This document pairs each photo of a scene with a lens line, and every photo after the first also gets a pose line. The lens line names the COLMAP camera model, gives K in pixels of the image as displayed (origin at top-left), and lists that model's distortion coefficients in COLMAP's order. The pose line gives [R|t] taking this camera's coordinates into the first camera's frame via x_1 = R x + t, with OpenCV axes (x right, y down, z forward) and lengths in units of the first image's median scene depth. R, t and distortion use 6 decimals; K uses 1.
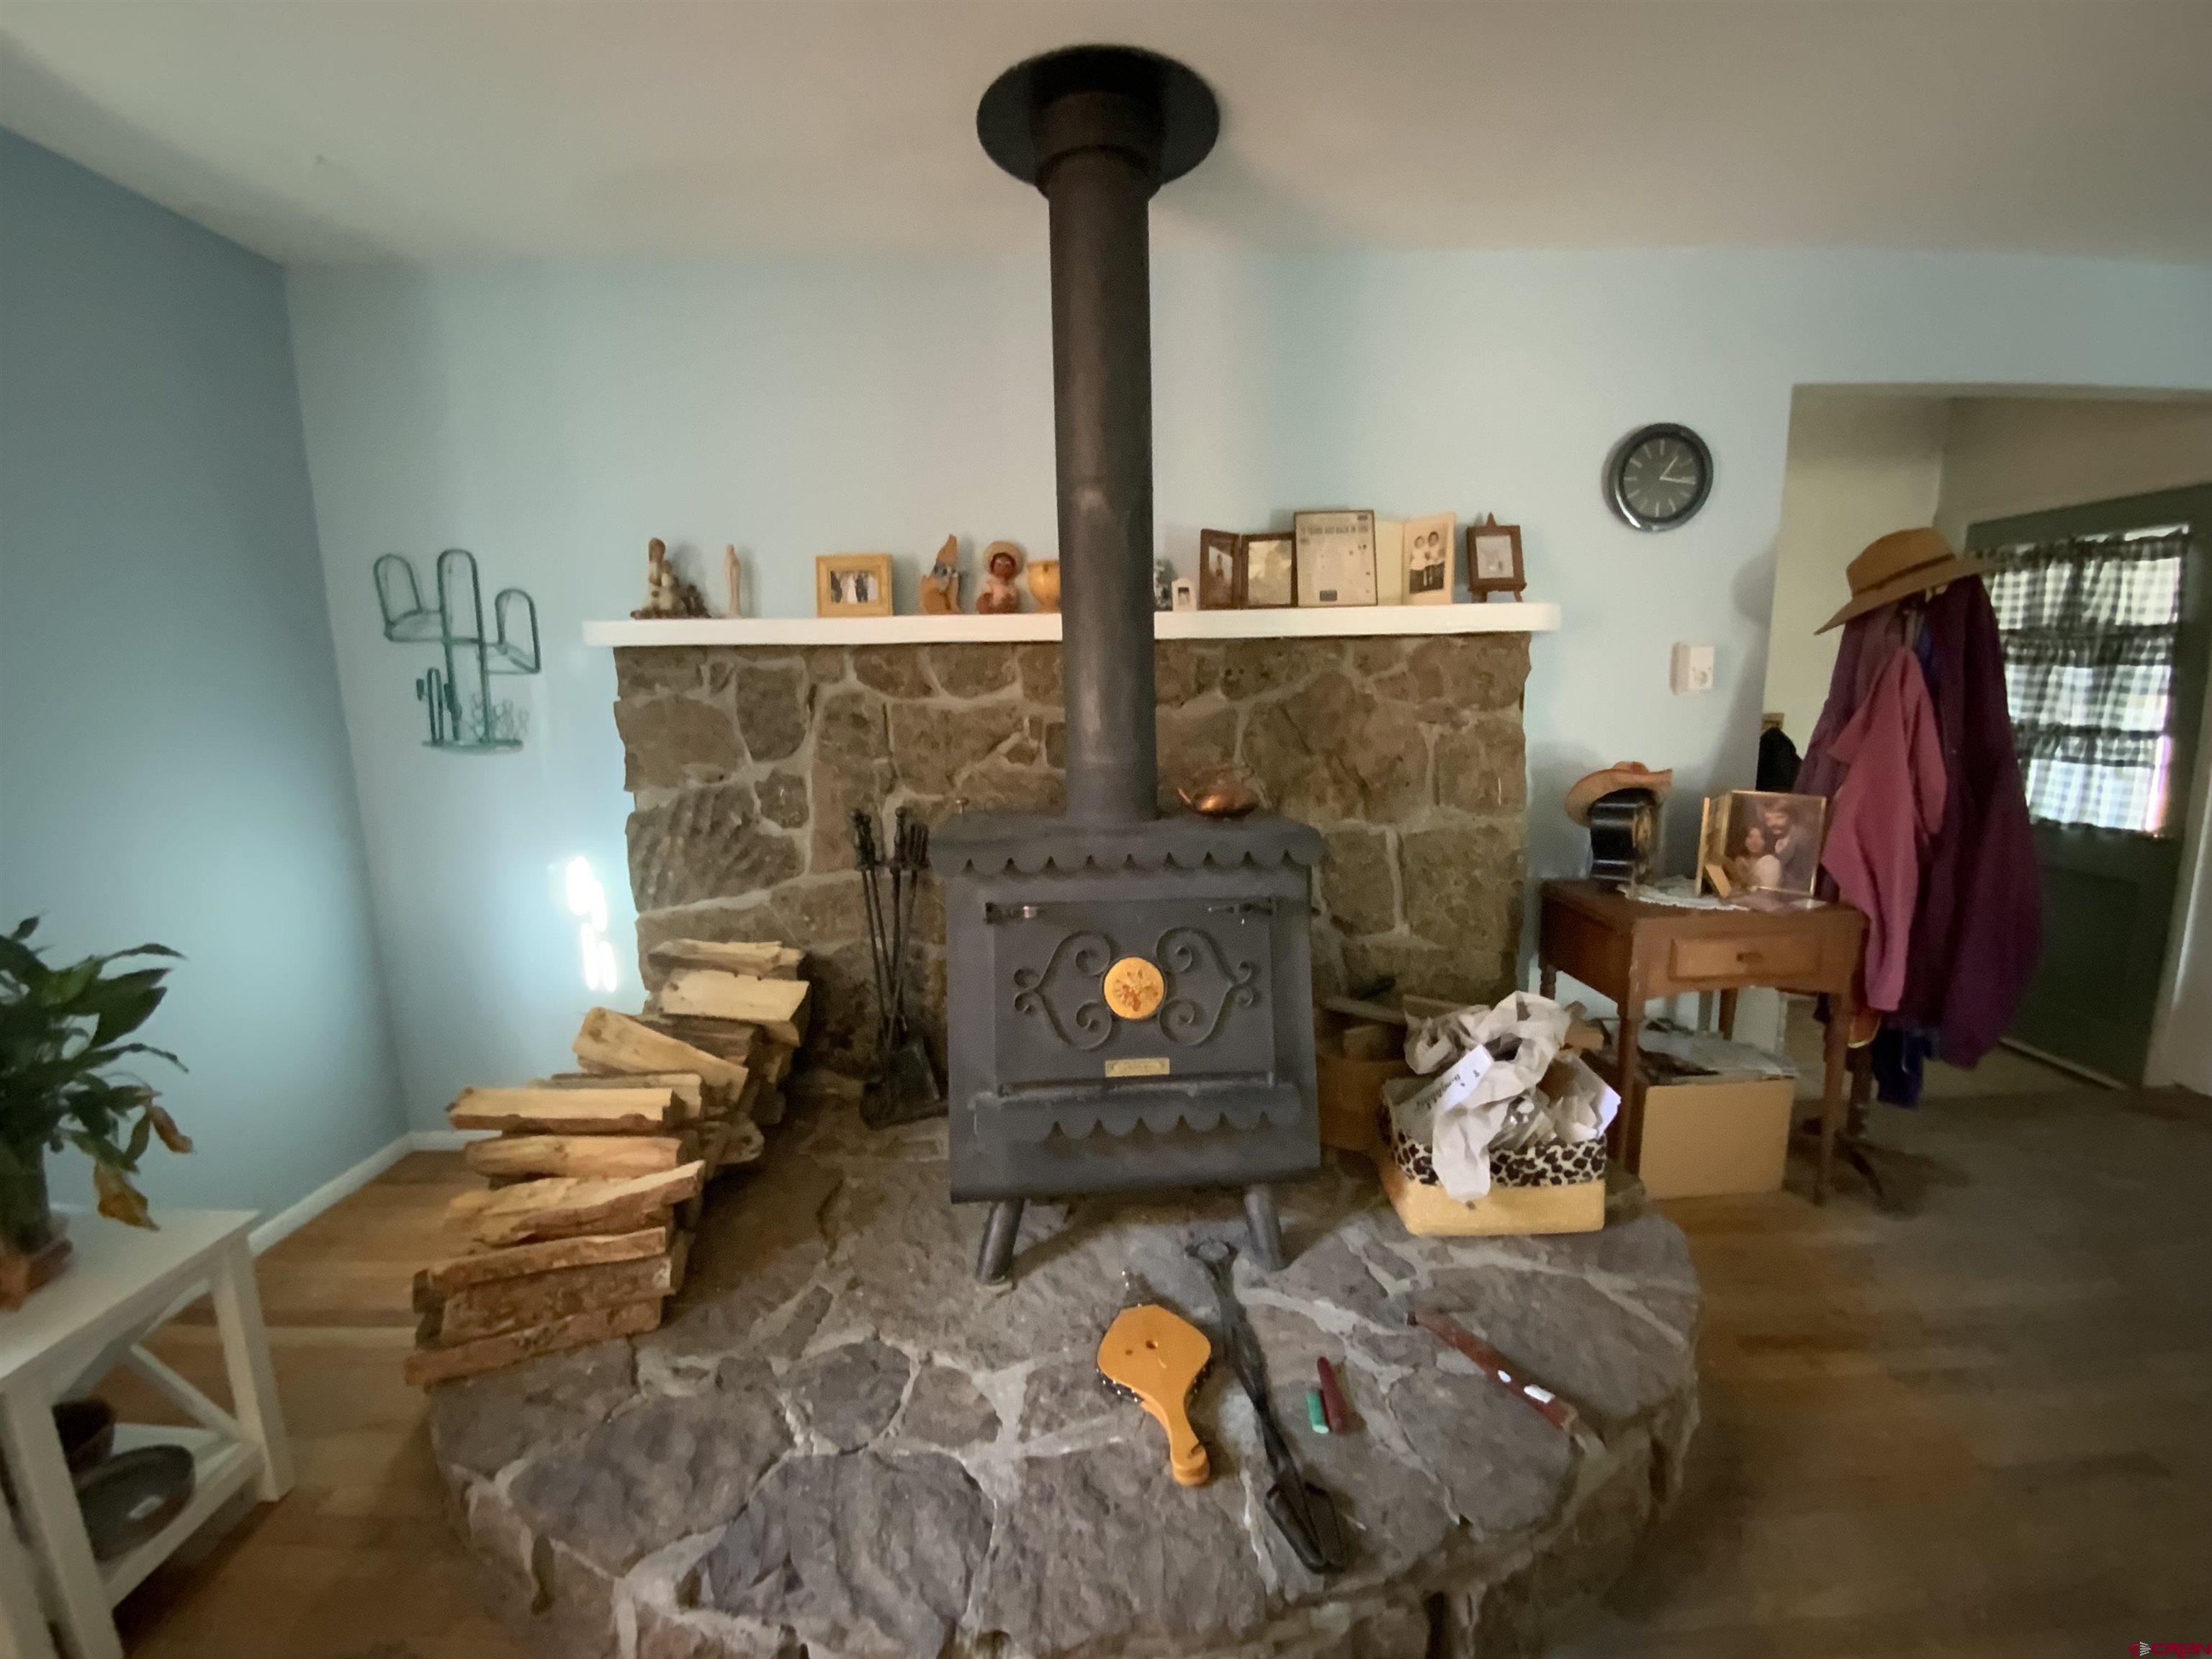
lens RADIAL K [[892.8, 0, 1103.2], [0, 892.8, 828.9], [0, 0, 1]] dist [-0.006478, -0.003579]
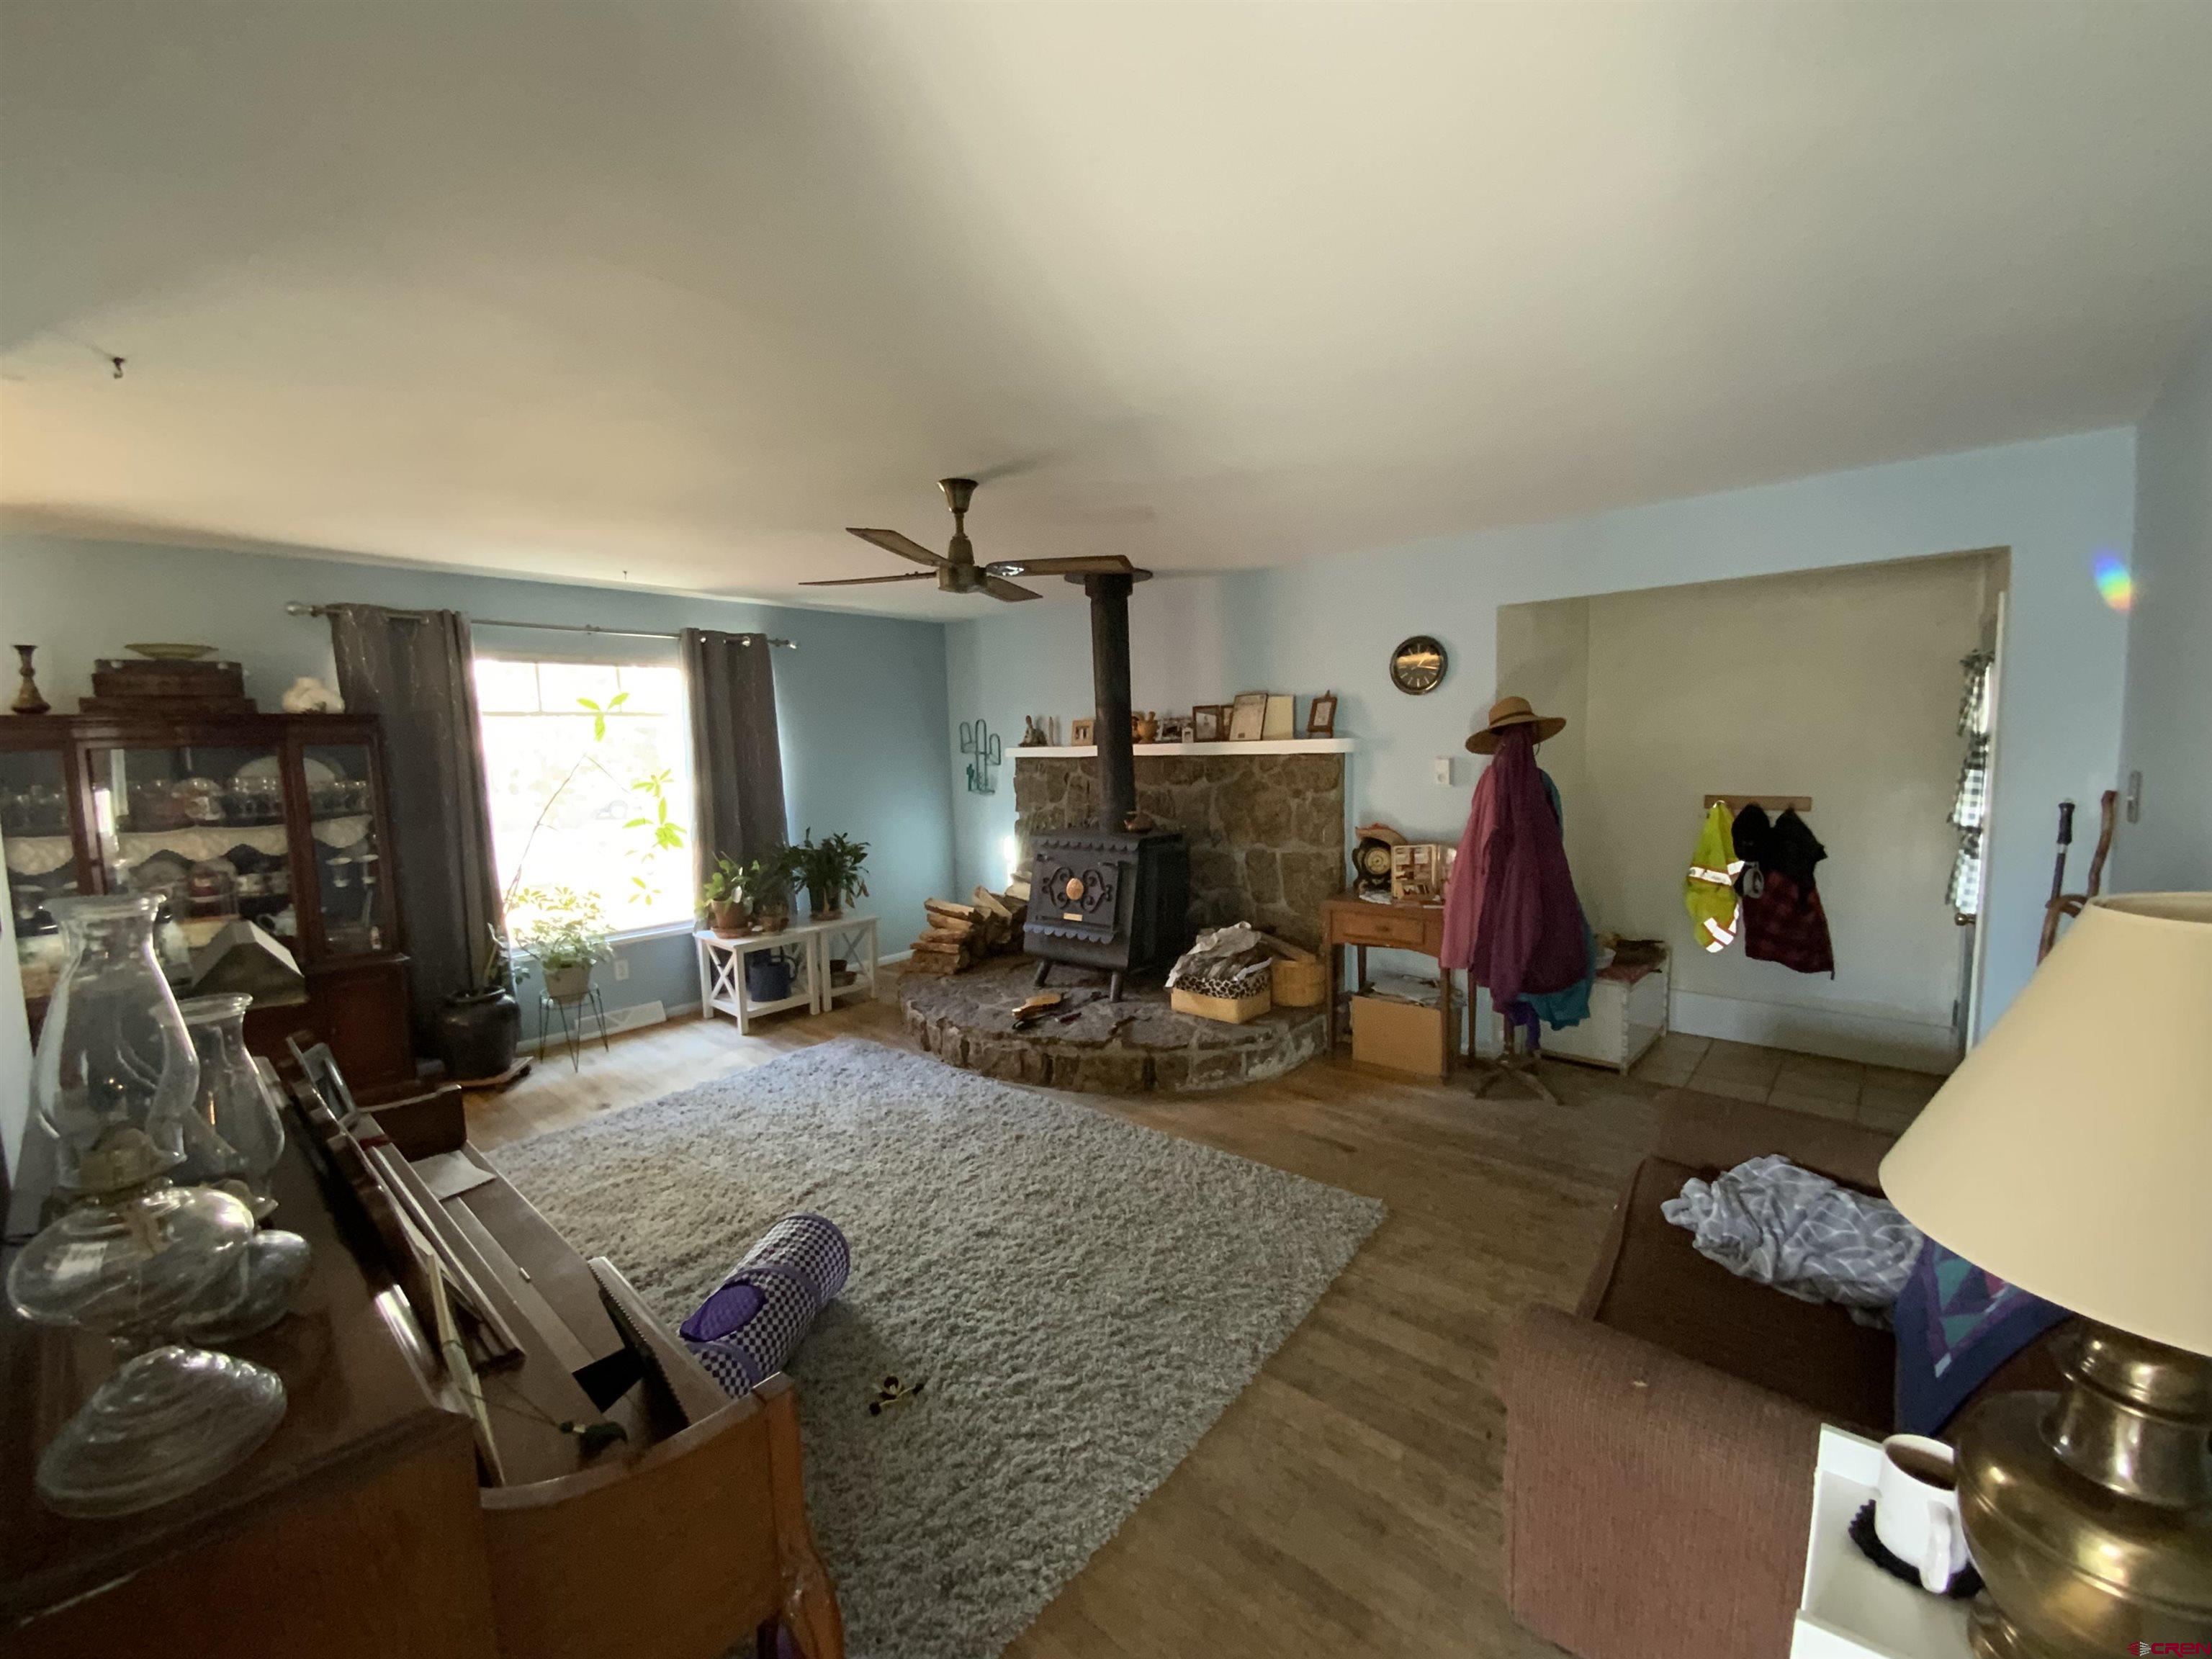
lens RADIAL K [[892.8, 0, 1120.2], [0, 892.8, 832.3], [0, 0, 1]] dist [-0.006478, -0.003579]
pose [[0.745899, 0.064080, -0.662970, 1.404674], [-0.089650, 0.995963, -0.004598, 0.000168], [0.659999, 0.062865, 0.748632, -0.725157]]
